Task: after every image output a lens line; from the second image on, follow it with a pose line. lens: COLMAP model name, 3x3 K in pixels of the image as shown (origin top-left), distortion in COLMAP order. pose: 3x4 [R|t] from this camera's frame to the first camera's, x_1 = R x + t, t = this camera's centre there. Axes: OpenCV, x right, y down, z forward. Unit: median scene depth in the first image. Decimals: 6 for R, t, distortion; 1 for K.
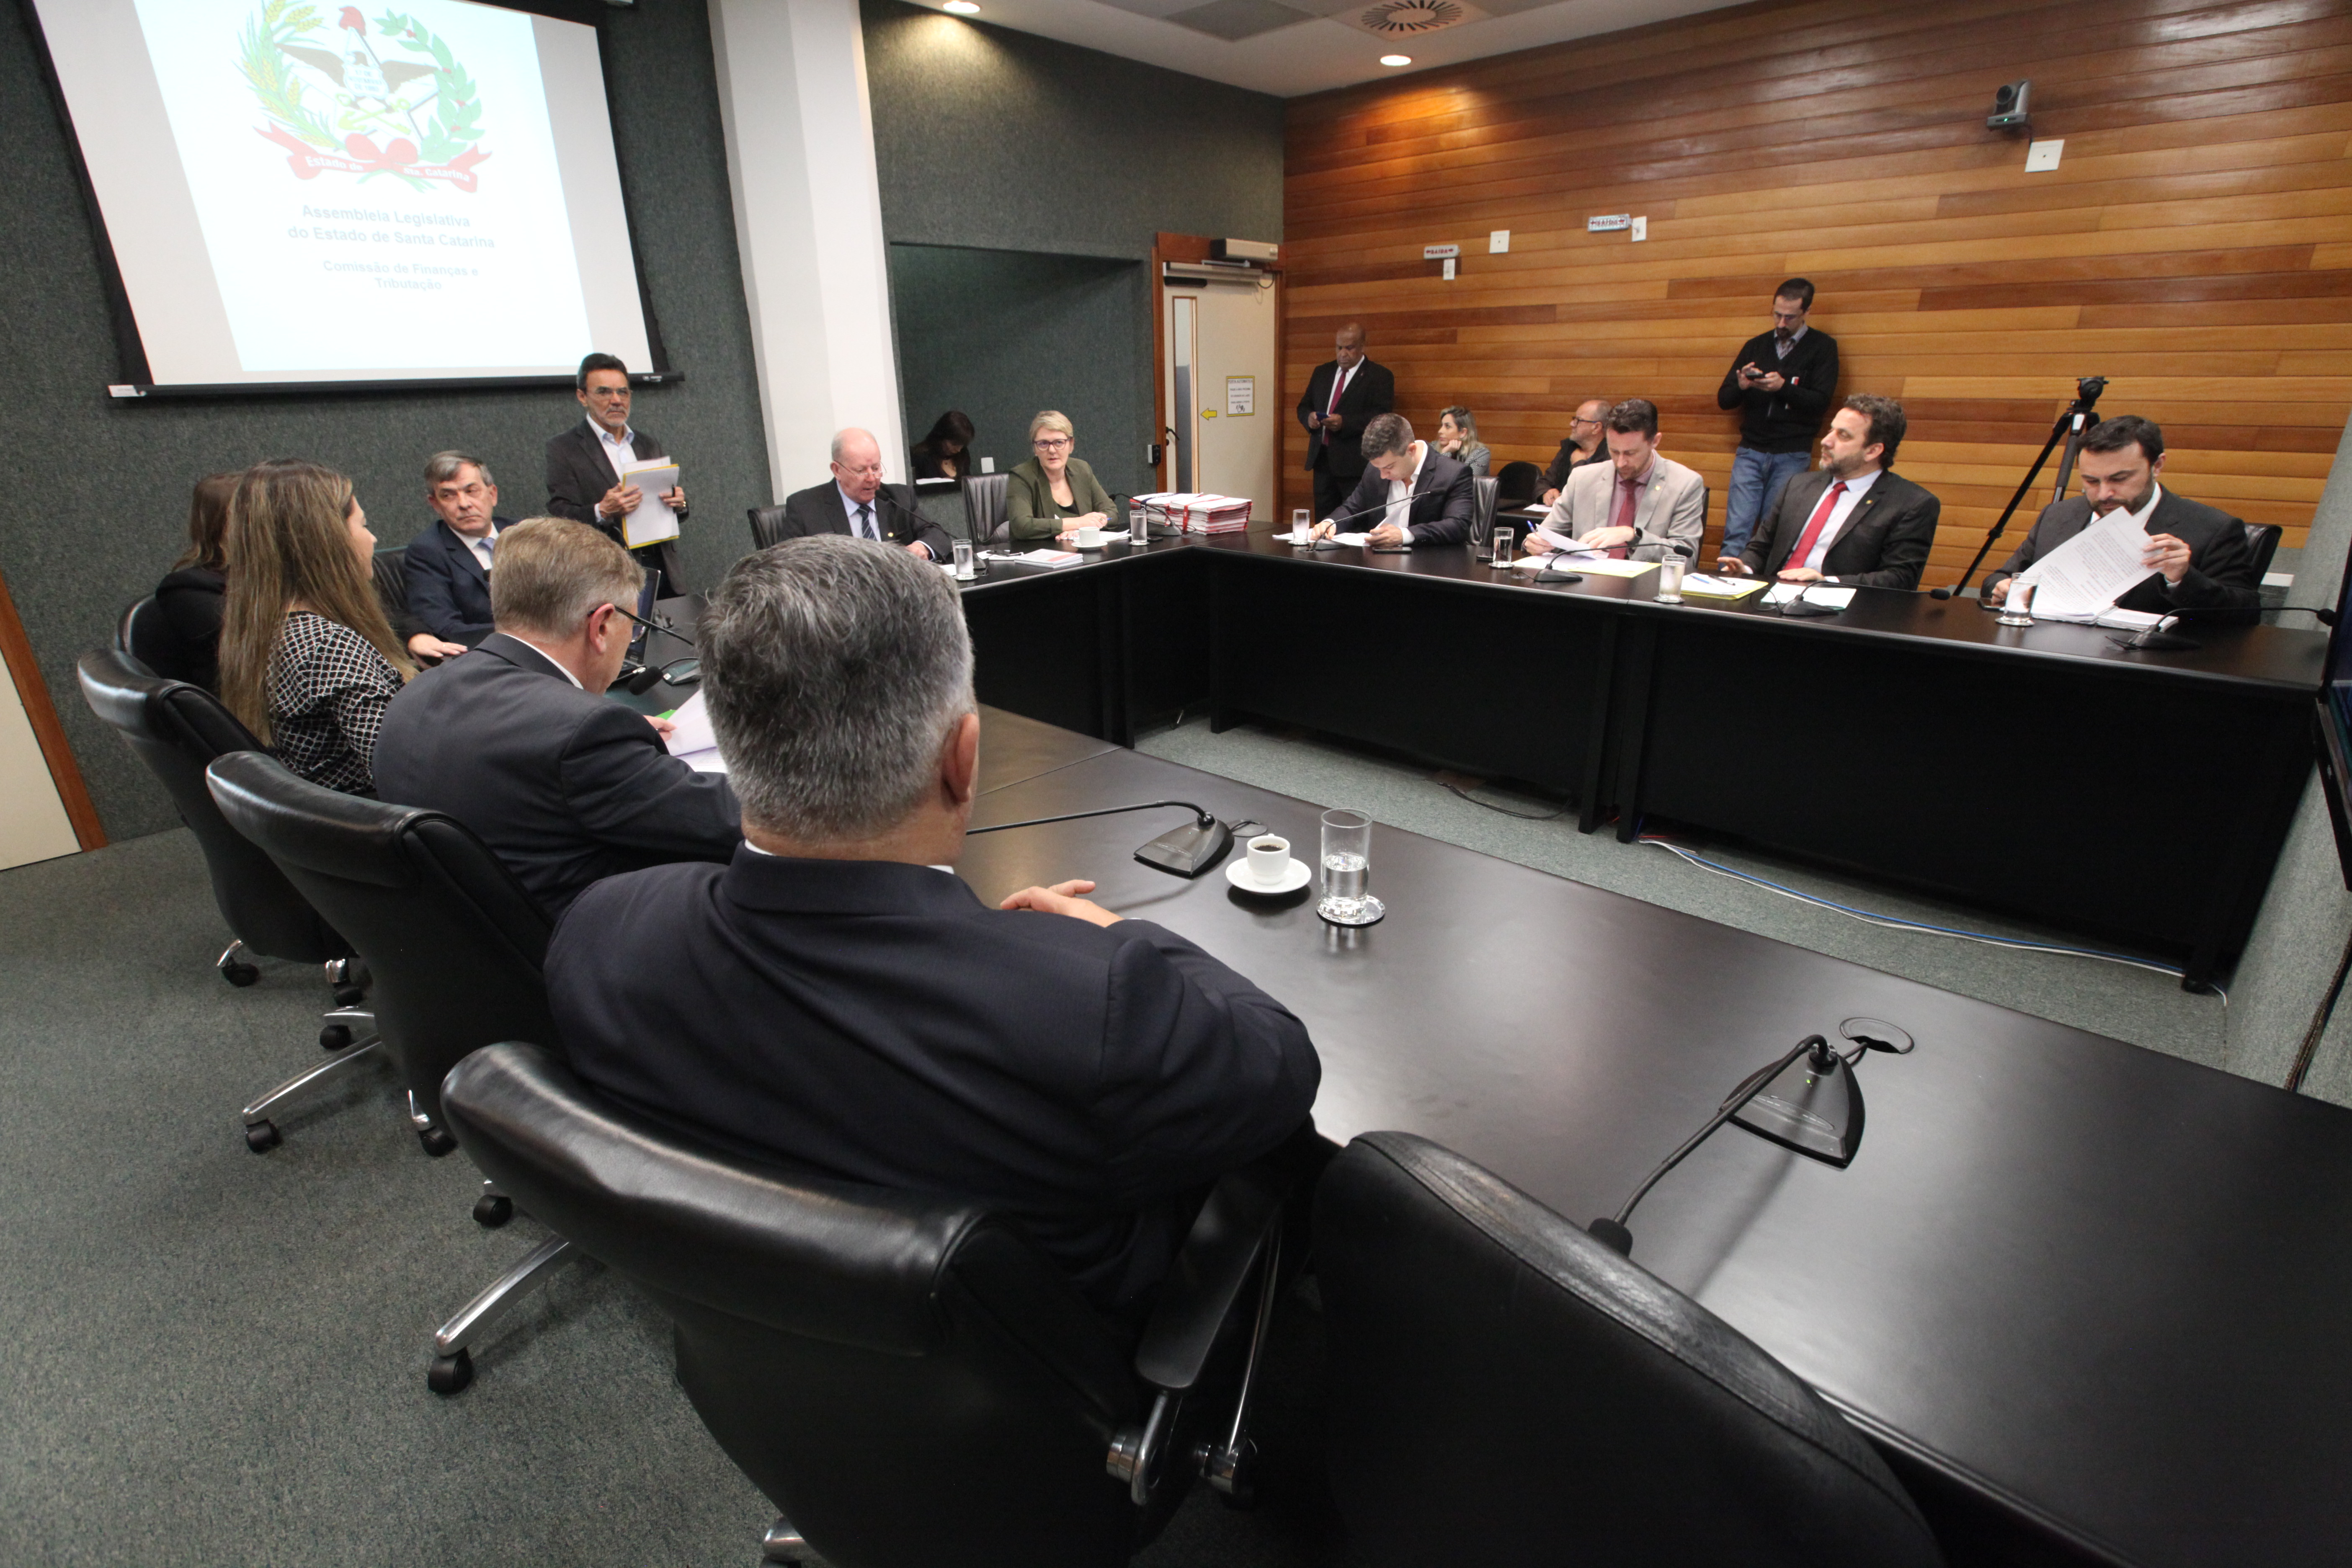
lens RADIAL K [[1055.3, 0, 1181.8], [0, 1055.3, 802.7], [0, 0, 1]] dist [-0.044194, 0.014434]
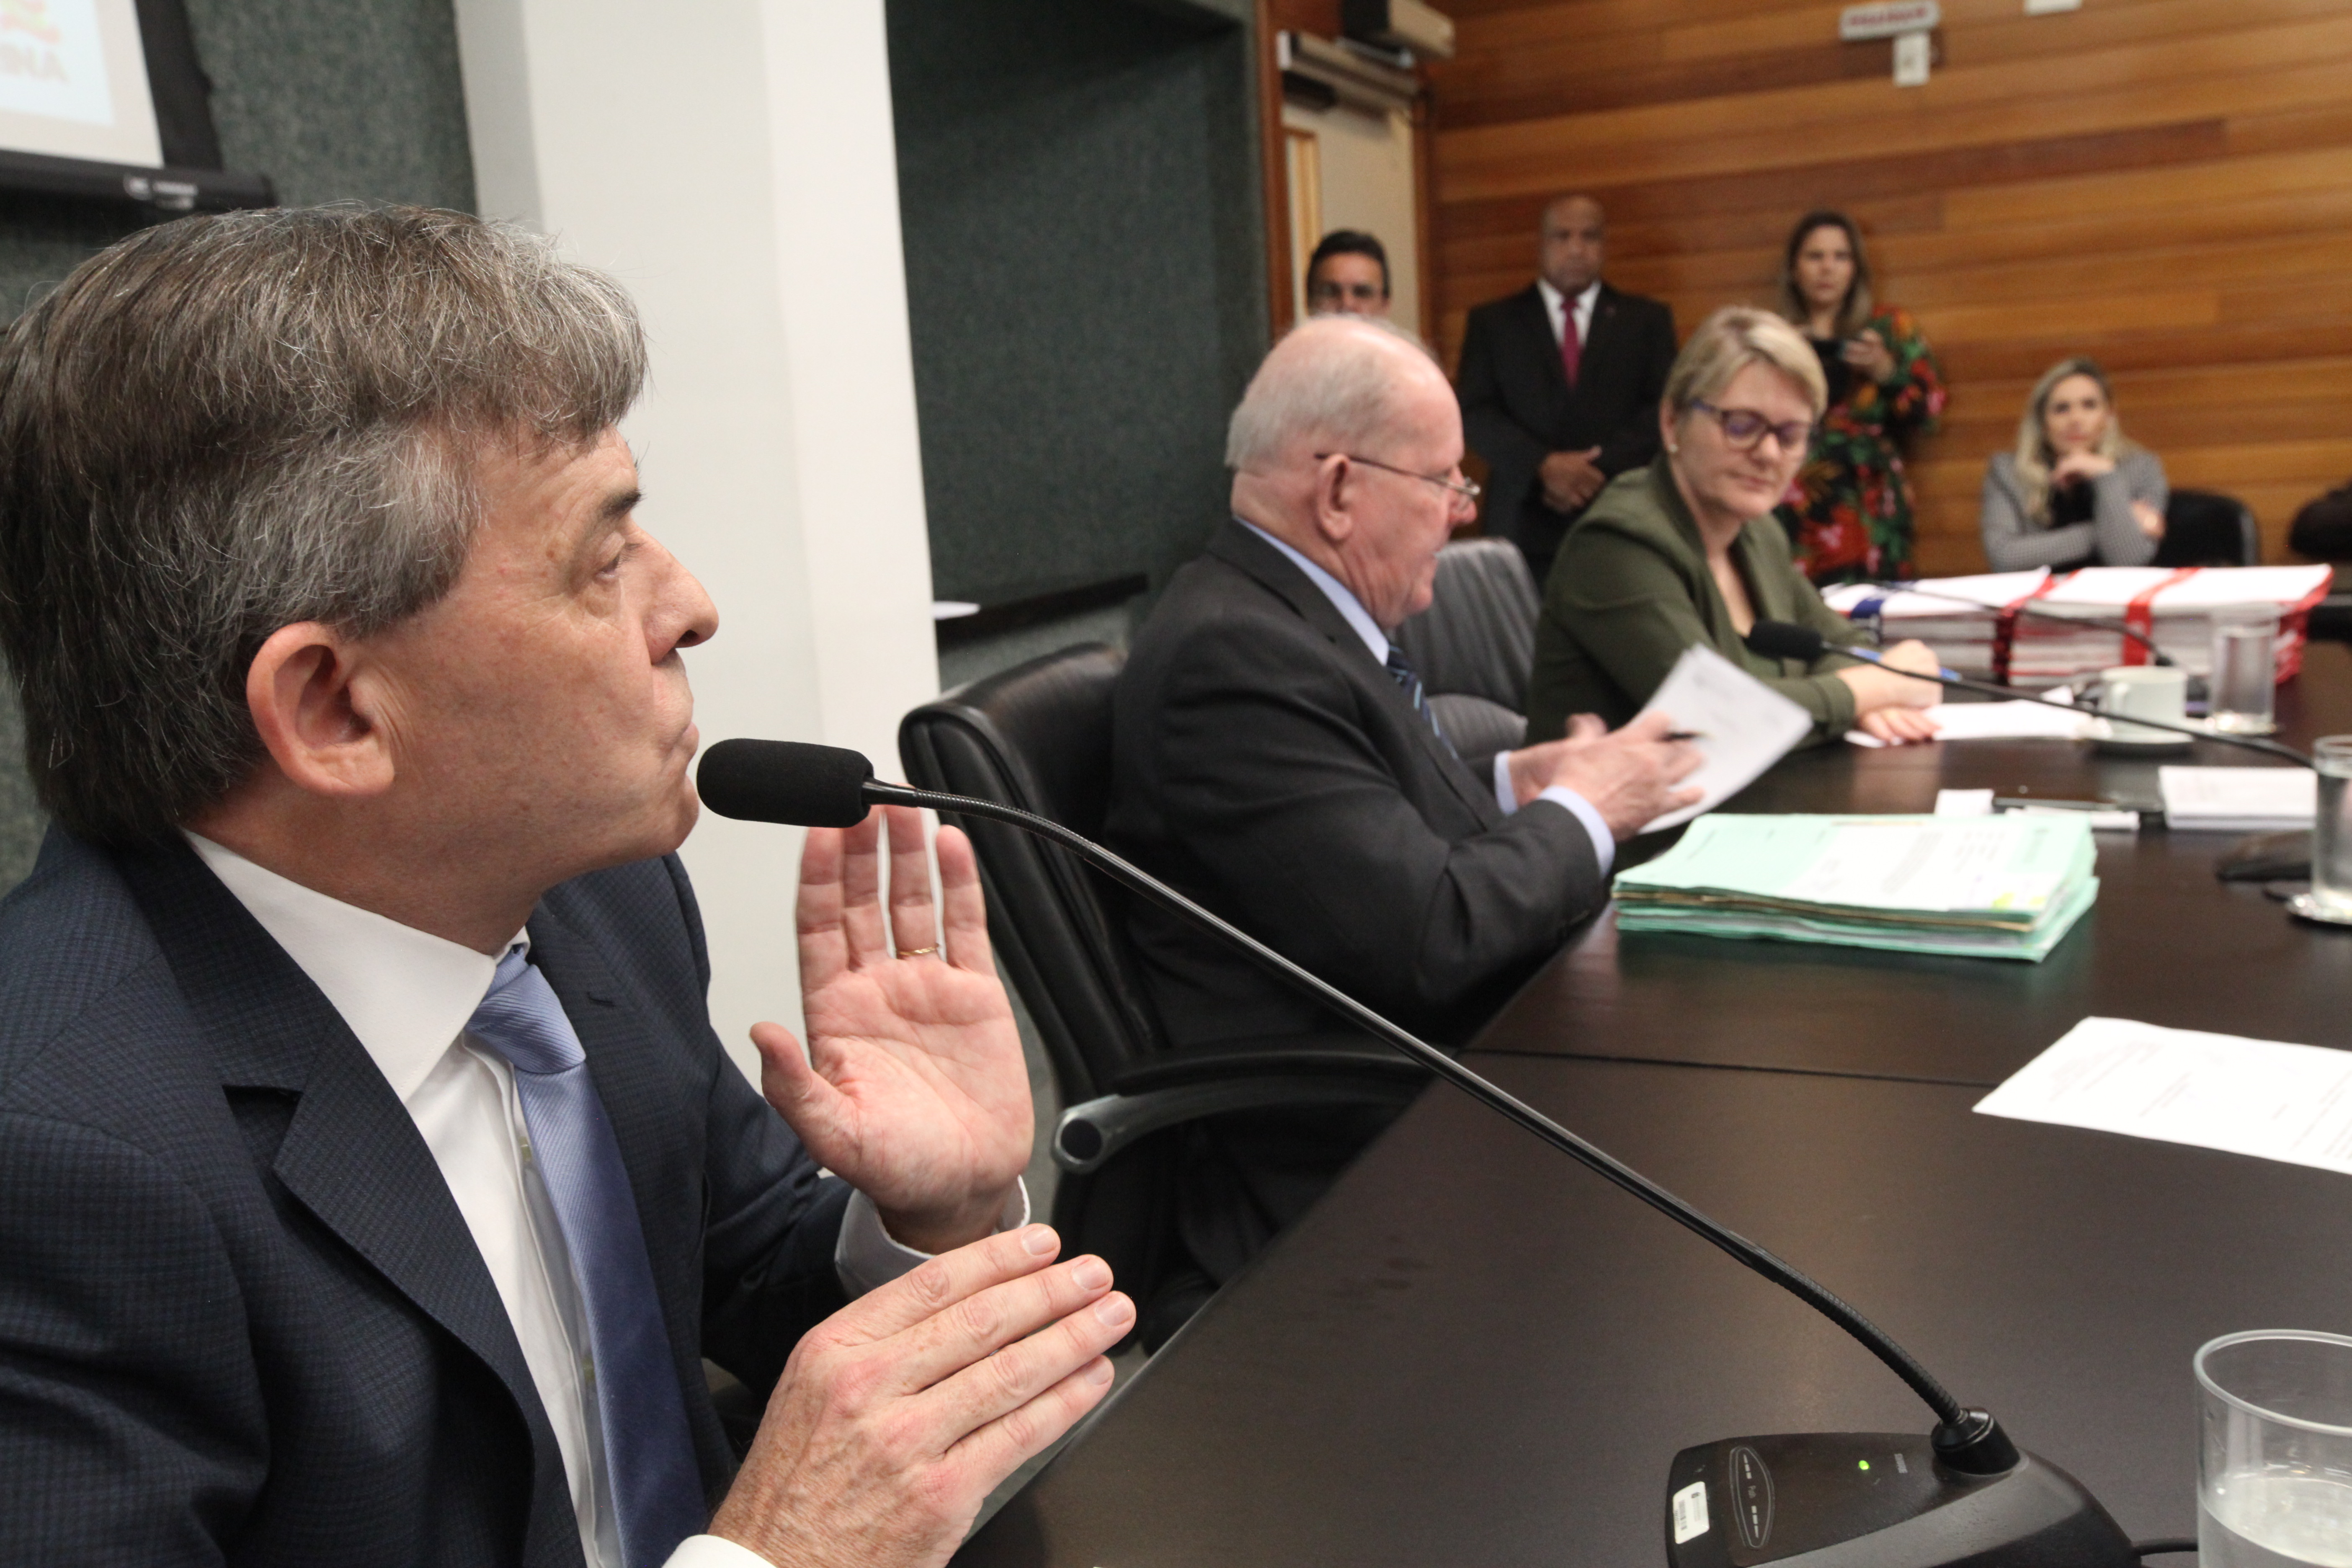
lens RADIAL K [[2160.0, 0, 1176.0], [0, 2160.0, 784.0], [0, 0, 1]] dist [-0.004400, -0.002702]
pose [[0.946904, -0.092856, 0.307816, -0.312187], [0.164893, 0.962143, -0.217005, -0.099616], [-0.276013, 0.256240, 0.926368, 0.366180]]
